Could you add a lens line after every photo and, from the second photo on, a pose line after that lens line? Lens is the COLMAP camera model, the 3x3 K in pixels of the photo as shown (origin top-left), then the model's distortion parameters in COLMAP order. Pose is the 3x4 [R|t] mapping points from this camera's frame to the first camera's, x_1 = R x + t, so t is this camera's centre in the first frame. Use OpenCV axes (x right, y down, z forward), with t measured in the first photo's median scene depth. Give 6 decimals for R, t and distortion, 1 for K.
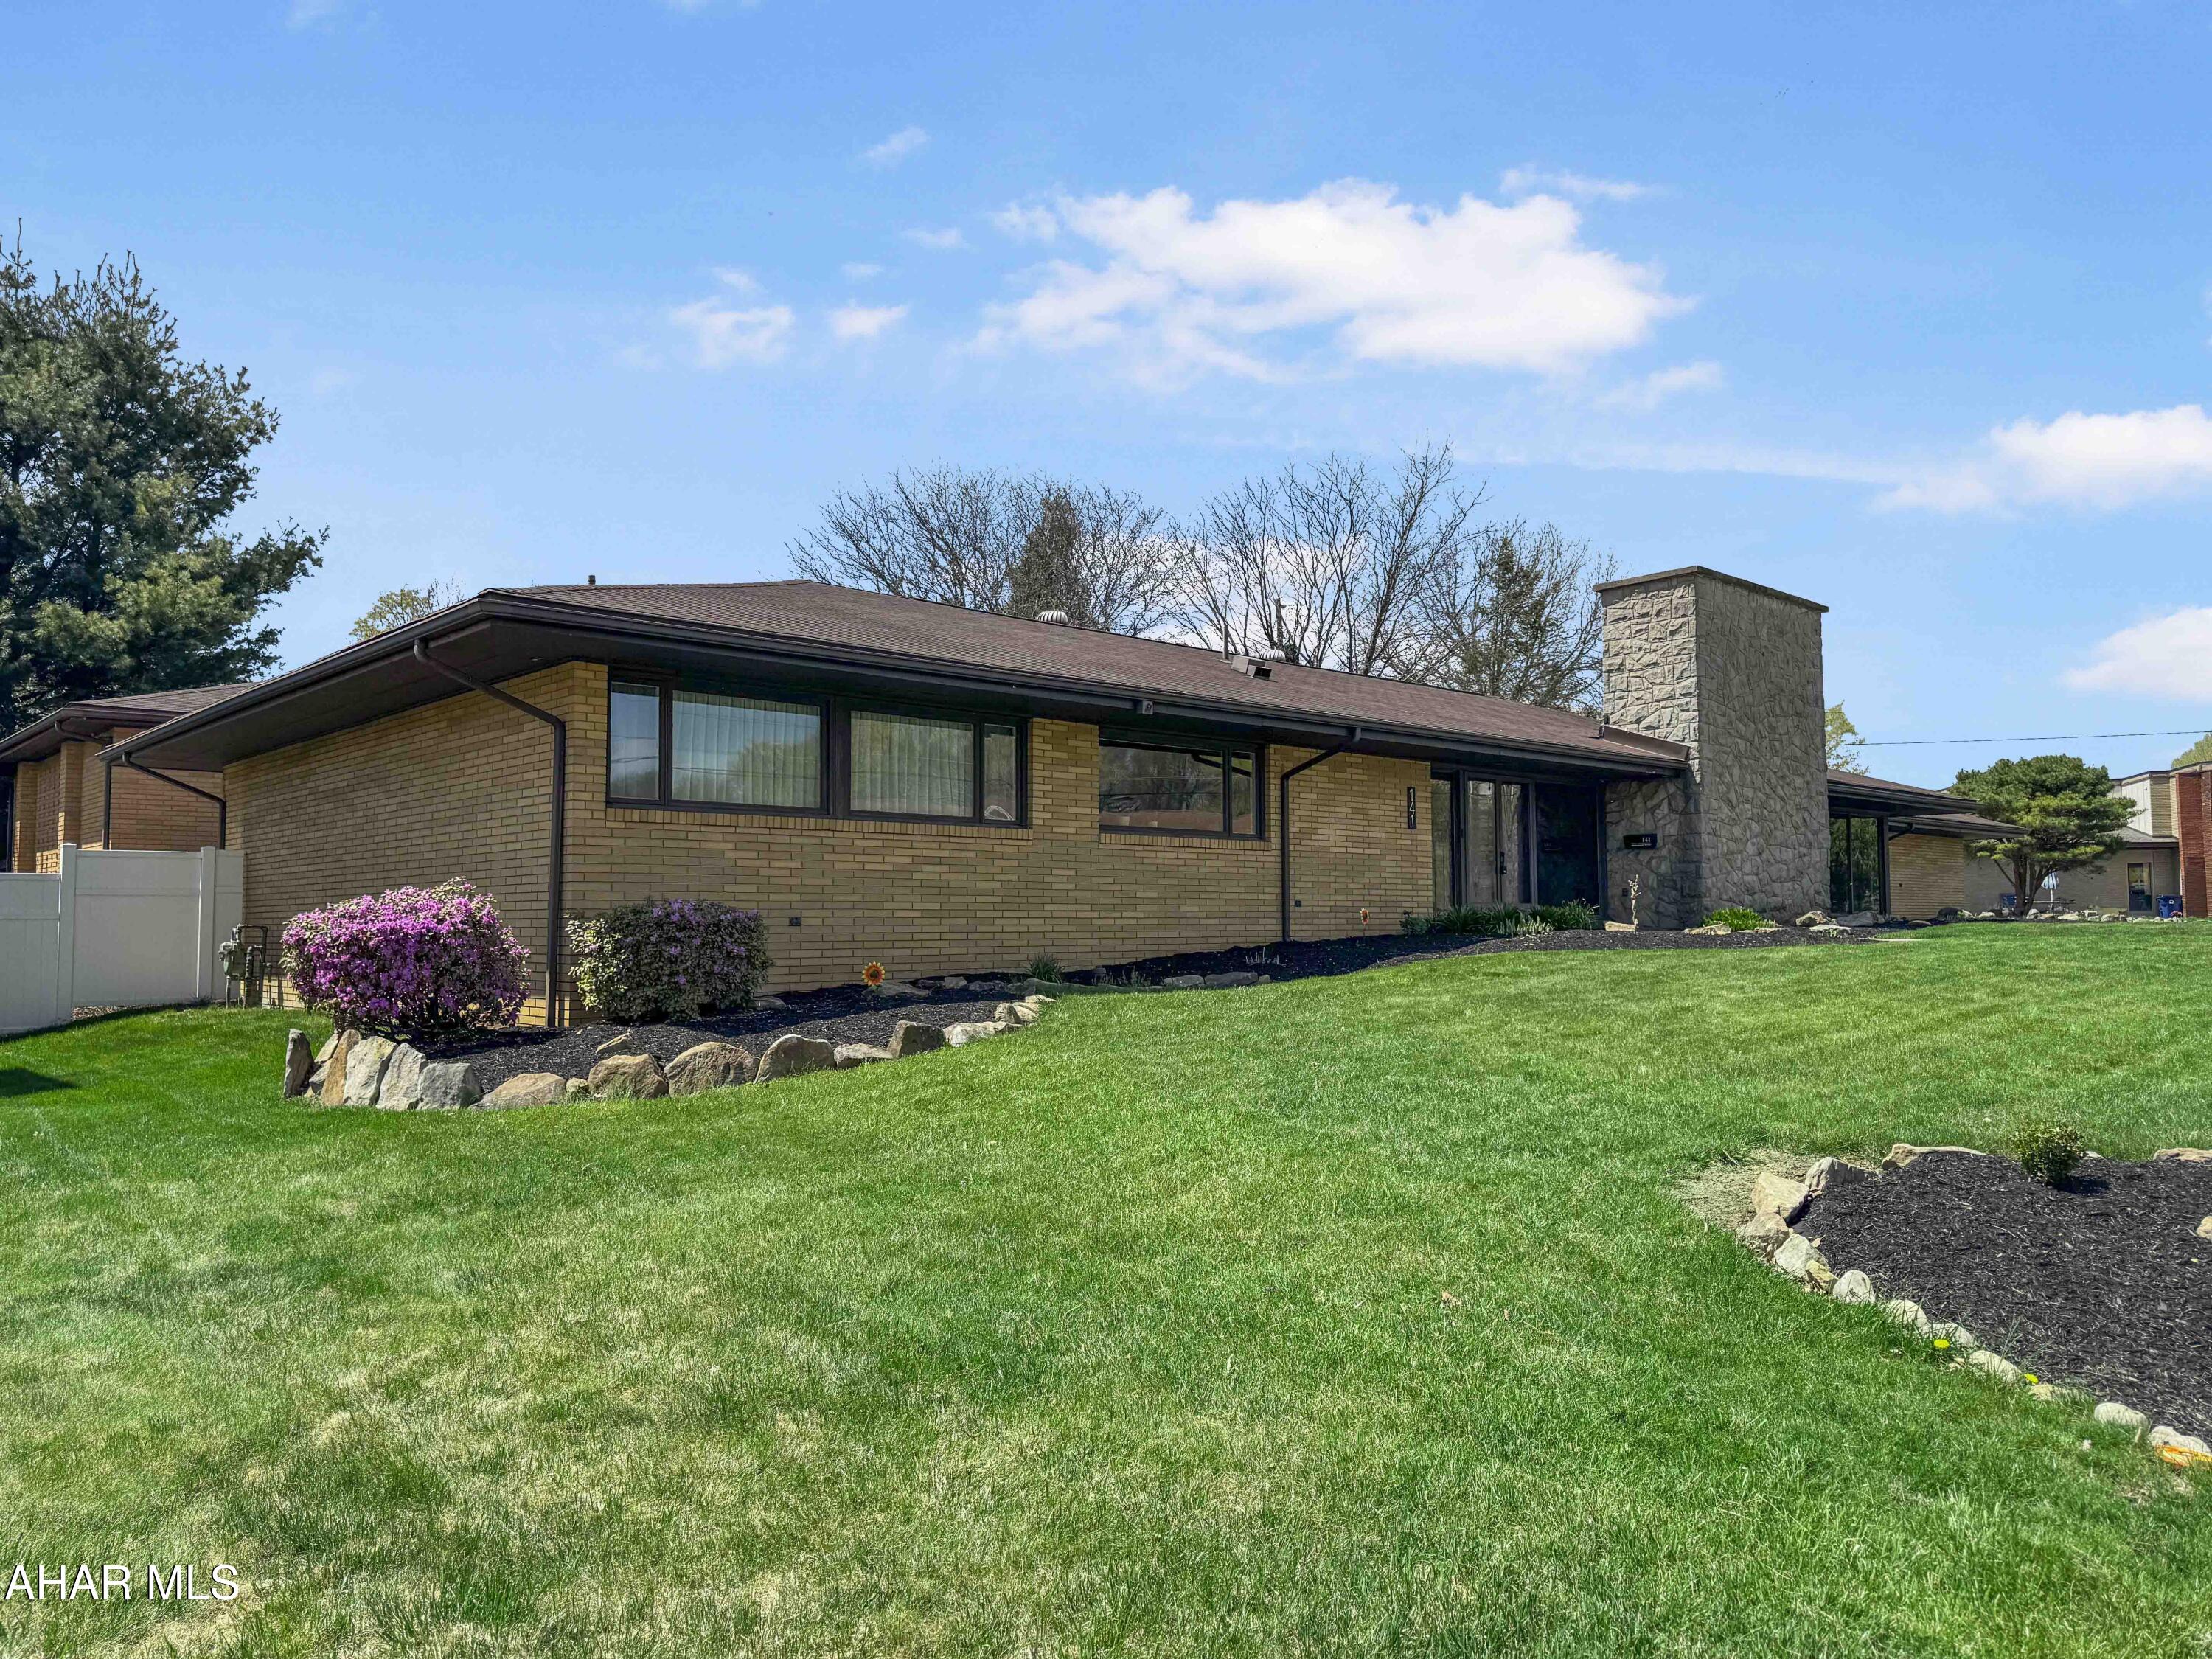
lens RADIAL K [[1535.4, 0, 1100.9], [0, 1535.4, 835.8], [0, 0, 1]] dist [0.099445, -0.133388]
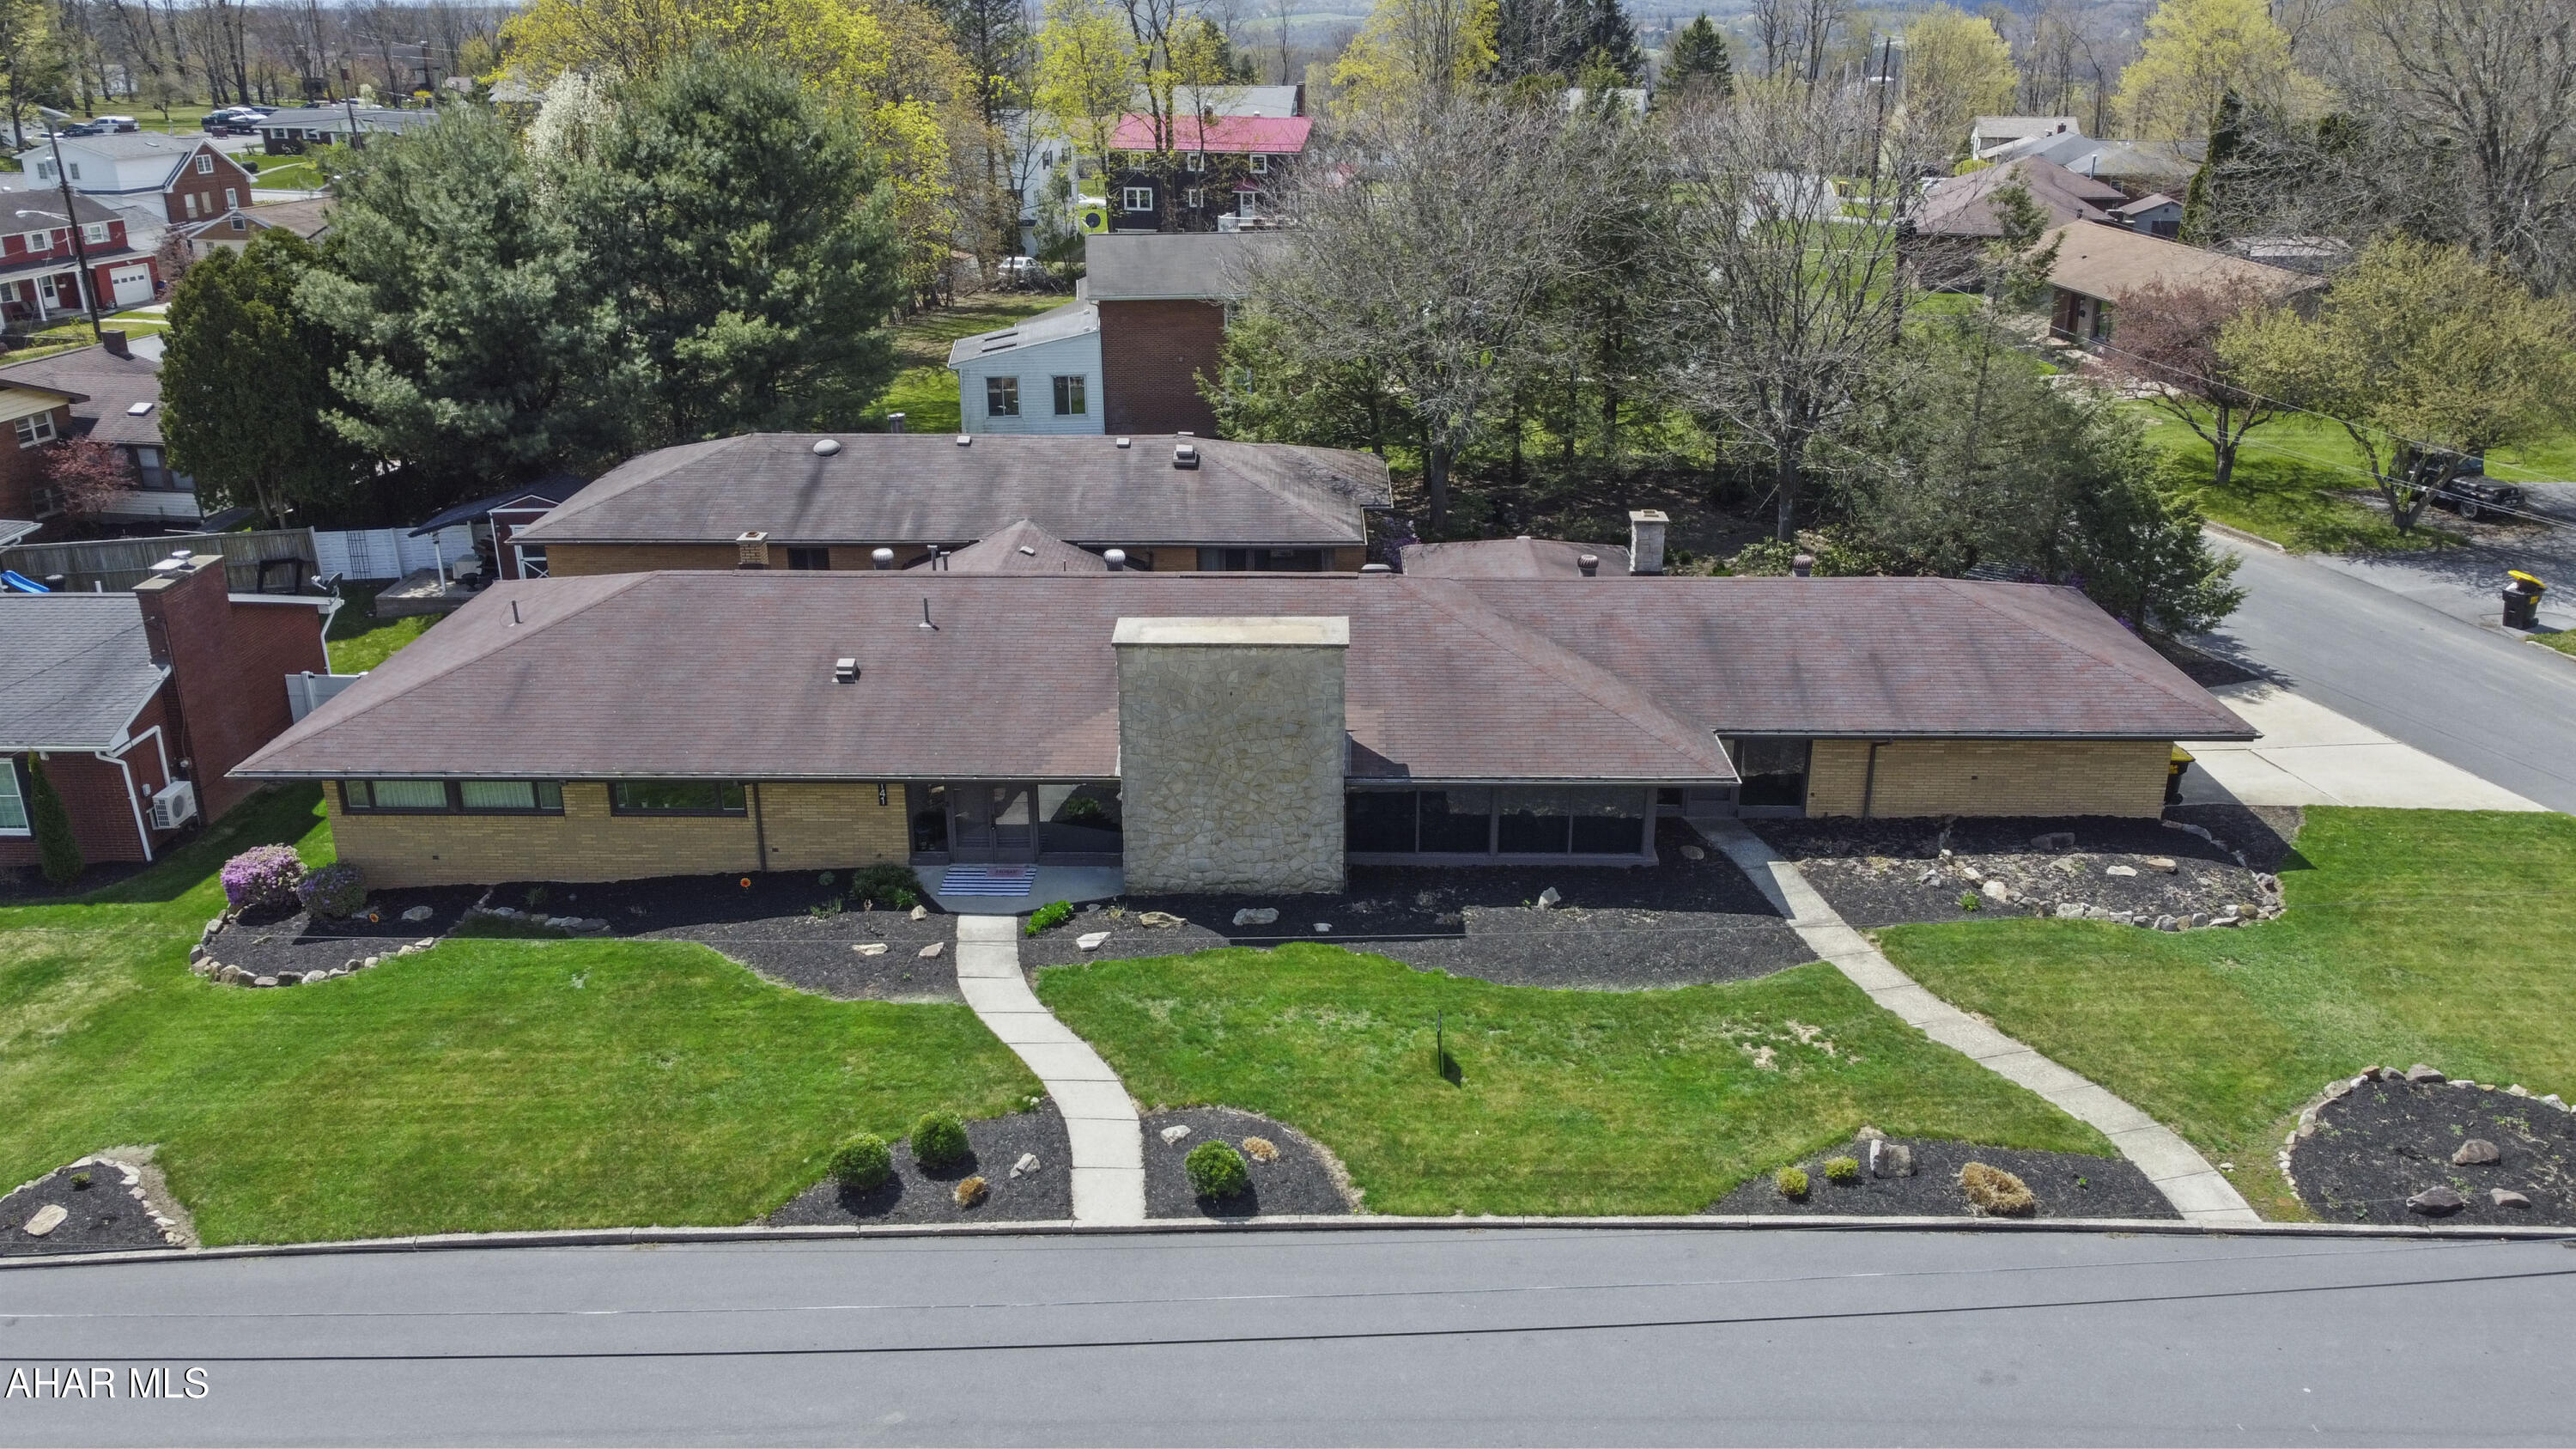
lens RADIAL K [[1926.7, 0, 1288.0], [0, 1926.7, 724.5], [0, 0, 1]] dist [0.042319, -0.076969]
pose [[0.726921, 0.244800, -0.641606, 1.483536], [0.038863, 0.918142, 0.394341, -0.713447], [0.685621, -0.311589, 0.657903, 0.024776]]
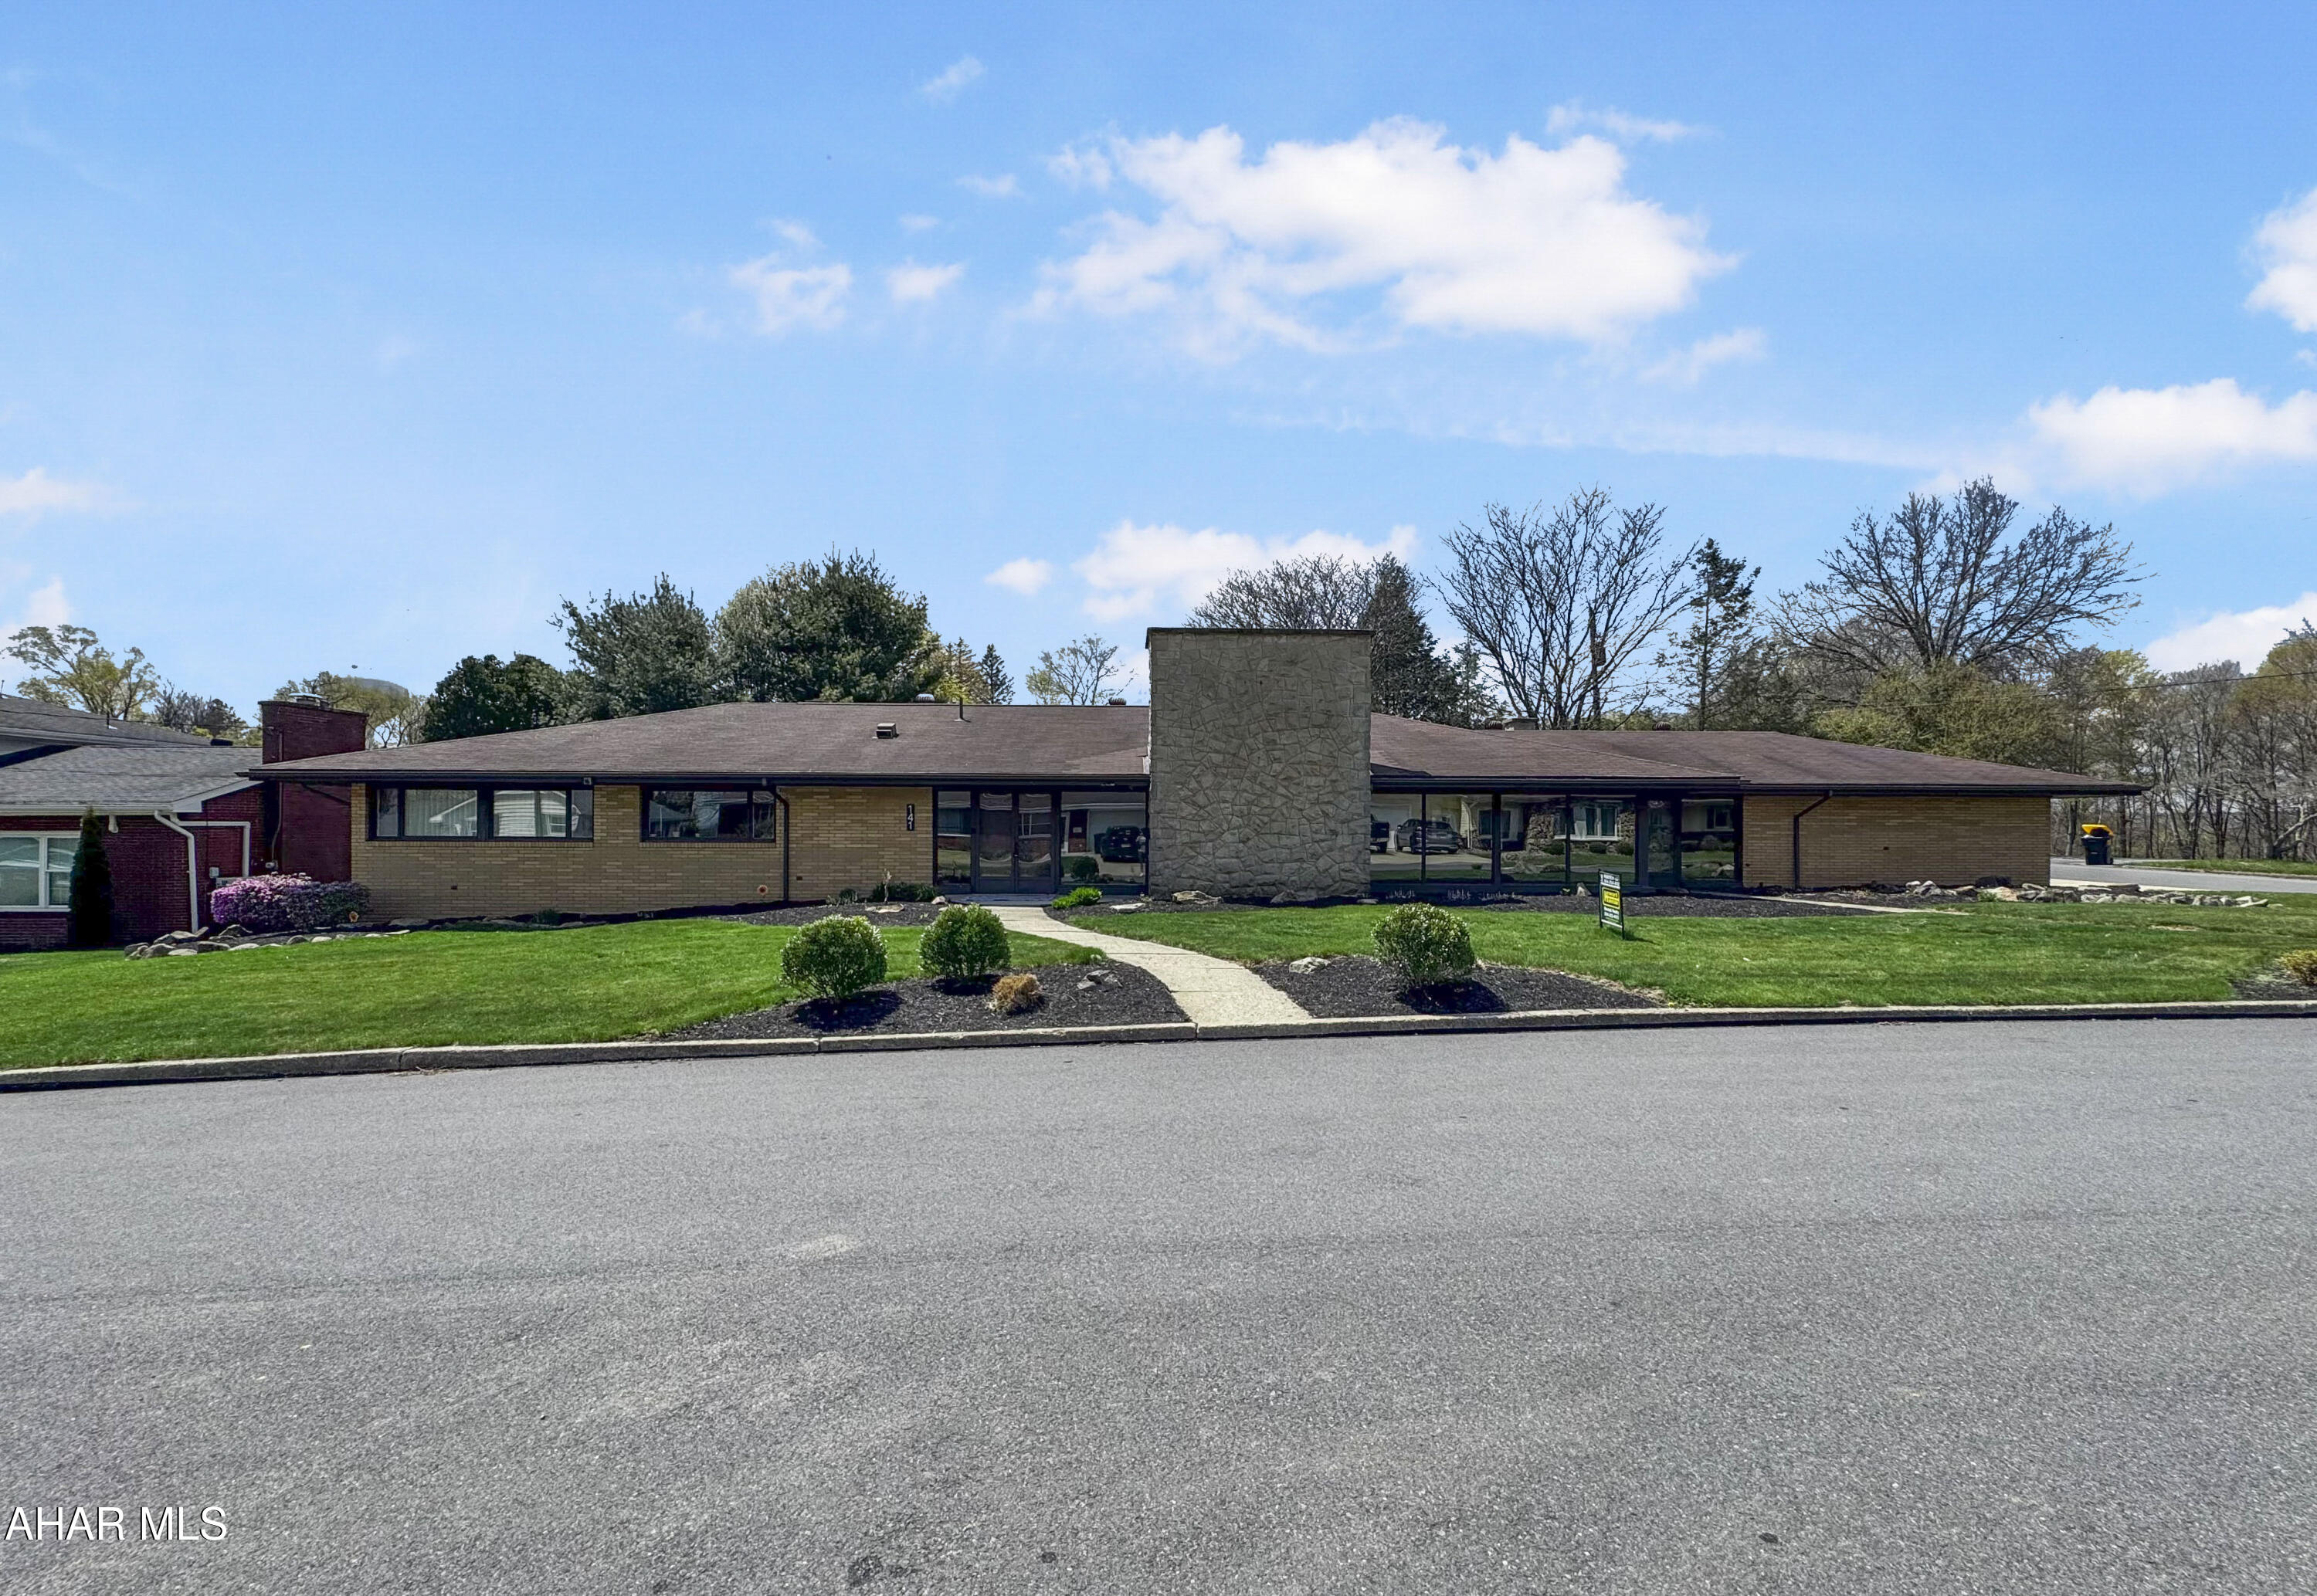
lens RADIAL K [[954.9, 0, 1159.9], [0, 954.9, 835.0], [0, 0, 1]] dist [-0.002355, -0.000090]
pose [[0.755024, 0.011009, -0.655605, 0.899094], [0.031364, 0.998108, 0.052880, -0.038193], [0.654947, -0.060488, 0.753250, 0.367610]]
